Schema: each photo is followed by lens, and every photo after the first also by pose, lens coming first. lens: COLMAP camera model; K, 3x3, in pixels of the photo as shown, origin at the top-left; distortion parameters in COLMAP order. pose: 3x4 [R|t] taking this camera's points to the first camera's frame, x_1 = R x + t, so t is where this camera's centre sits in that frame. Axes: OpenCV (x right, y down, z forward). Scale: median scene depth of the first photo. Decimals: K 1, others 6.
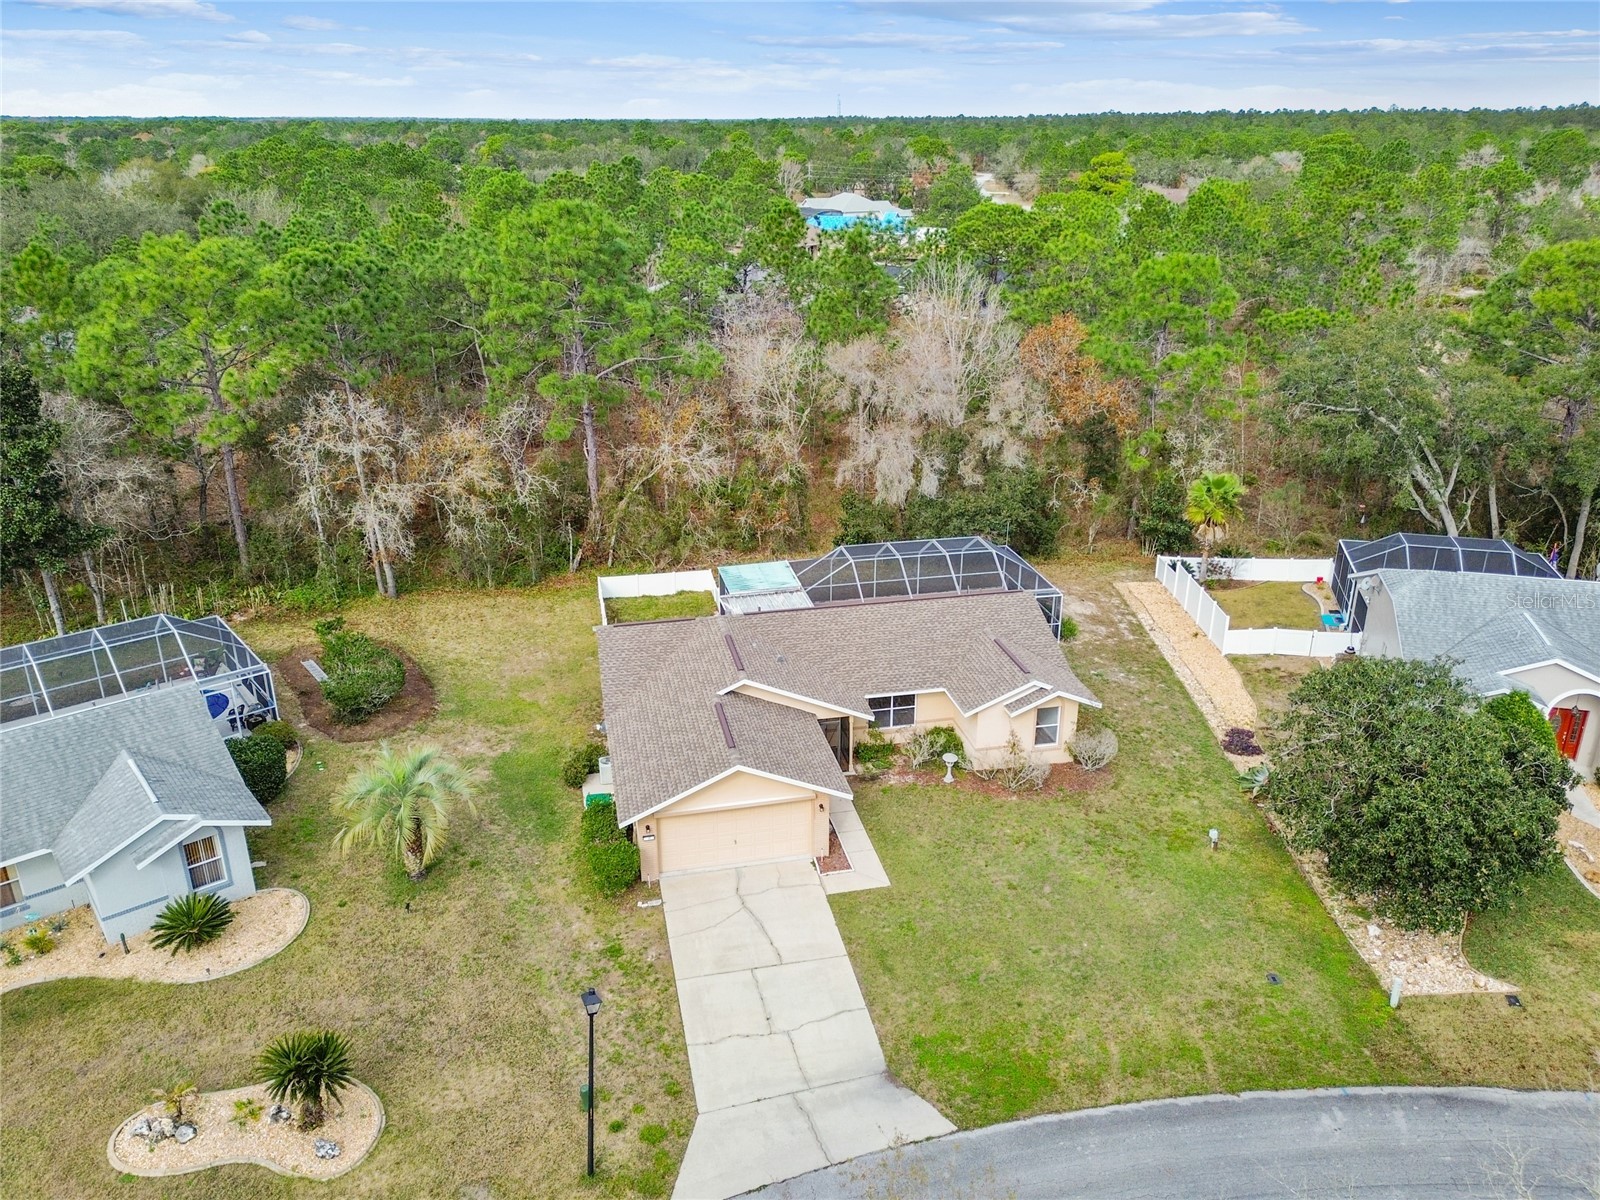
lens RADIAL K [[1188.9, 0, 803.5], [0, 1188.9, 596.3], [0, 0, 1]] dist [0.058828, -0.056186]
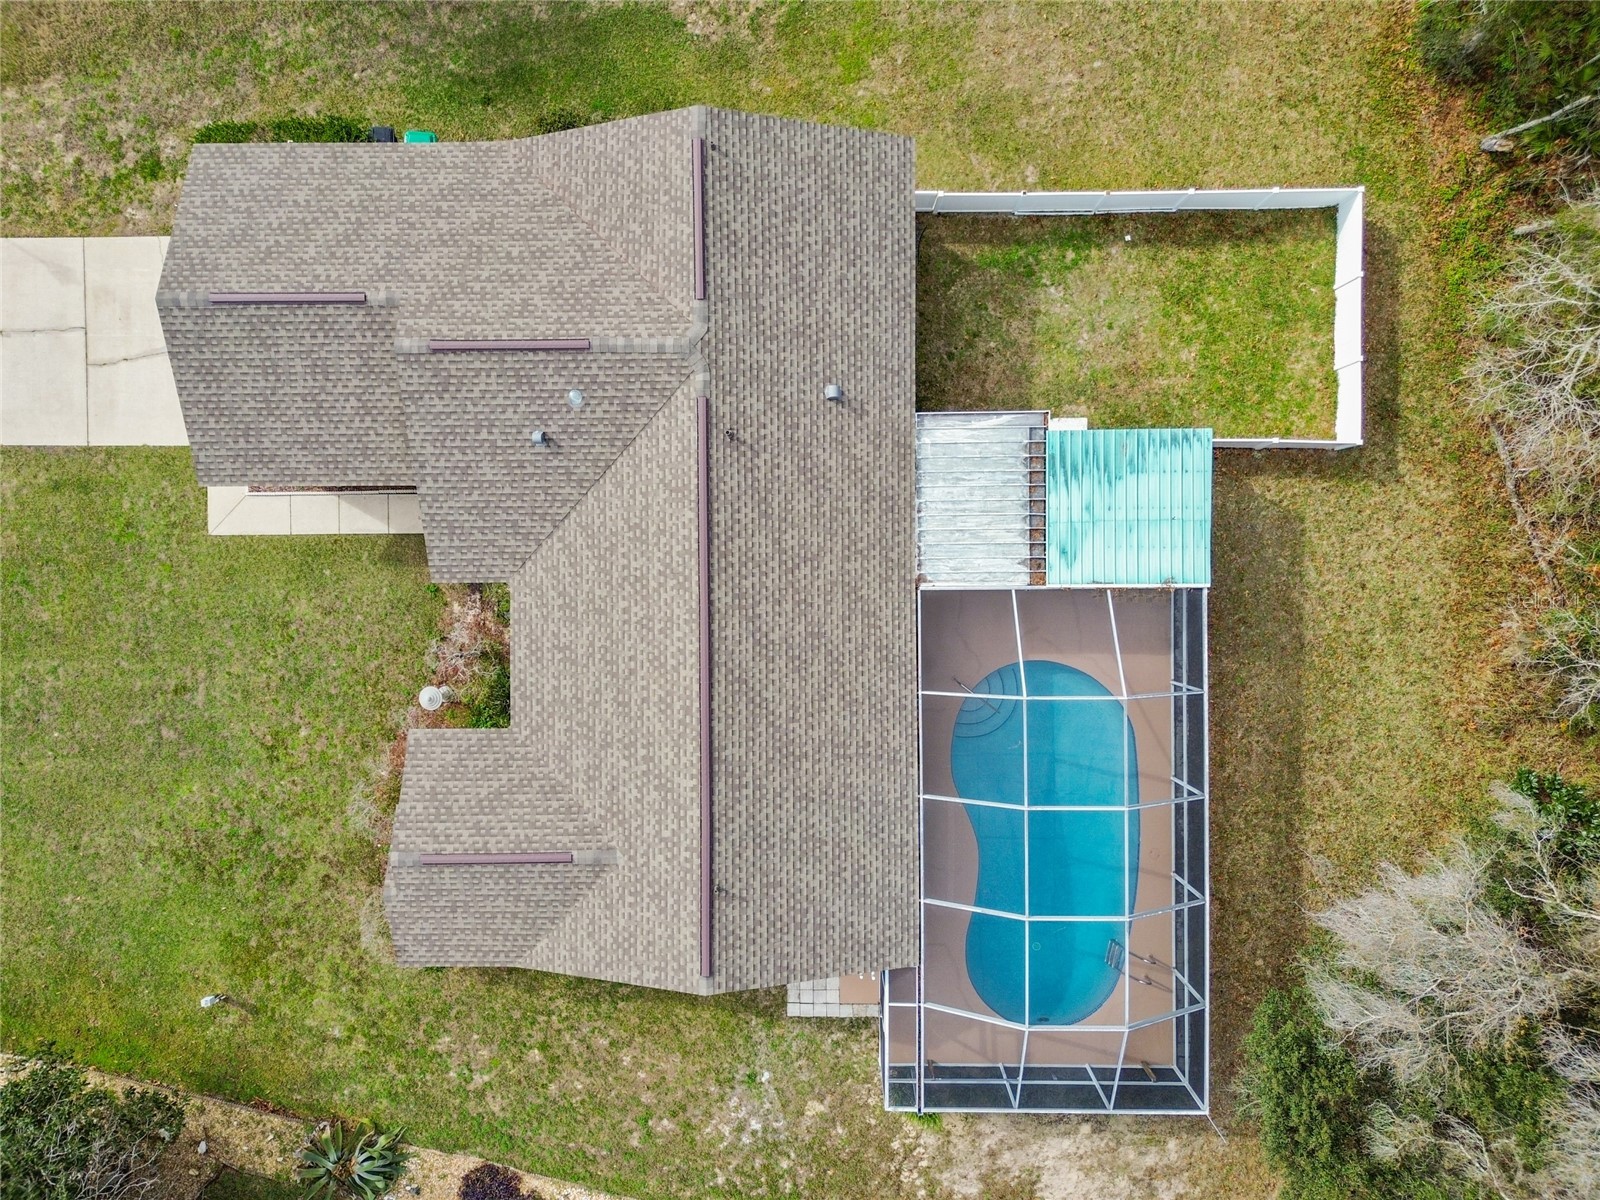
lens RADIAL K [[1155.5, 0, 804.2], [0, 1155.5, 597.6], [0, 0, 1]] dist [0.053377, -0.048582]
pose [[-0.208826, 0.977760, 0.019420, 0.017587], [-0.342061, -0.091630, 0.935199, -0.556356], [0.916180, 0.188651, 0.353589, 1.030425]]
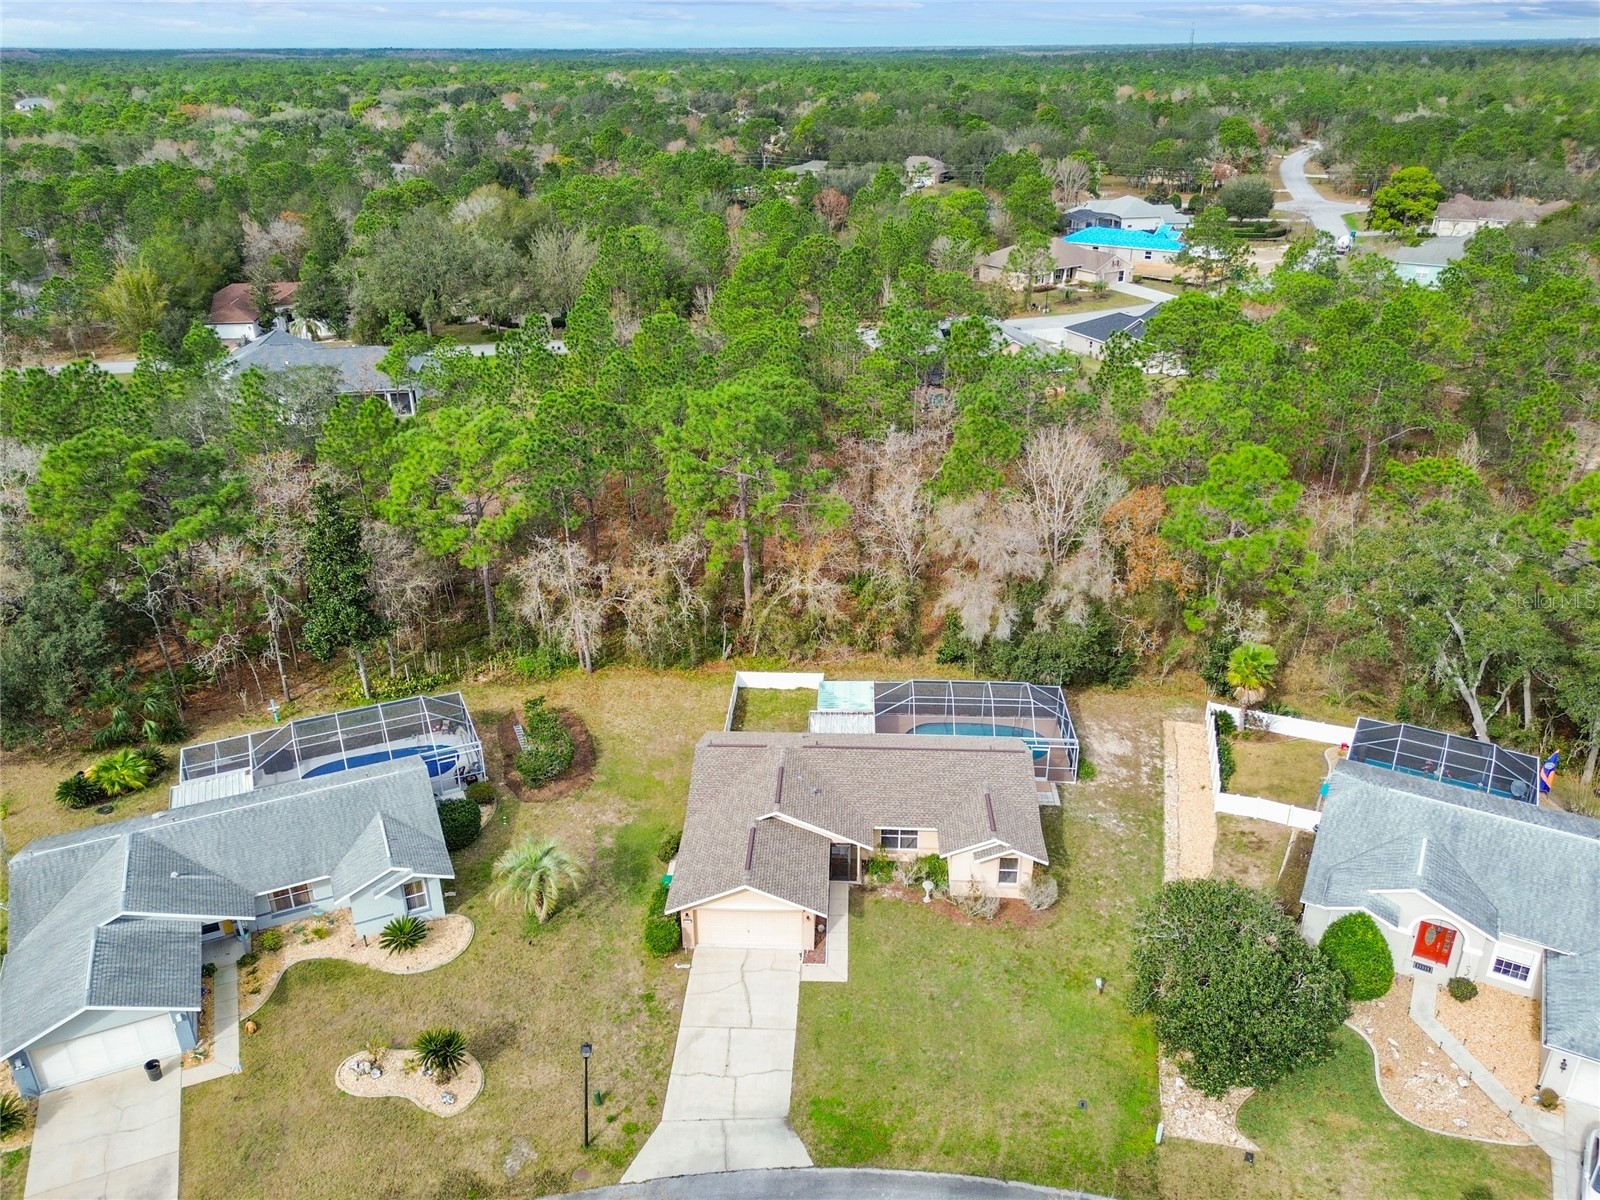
lens RADIAL K [[1189.0, 0, 807.7], [0, 1189.0, 600.4], [0, 0, 1]] dist [0.055272, -0.047963]
pose [[0.966710, 0.105223, -0.233236, 0.294494], [-0.091988, 0.993507, 0.066942, -0.282748], [0.238766, -0.043259, 0.970113, -0.352362]]
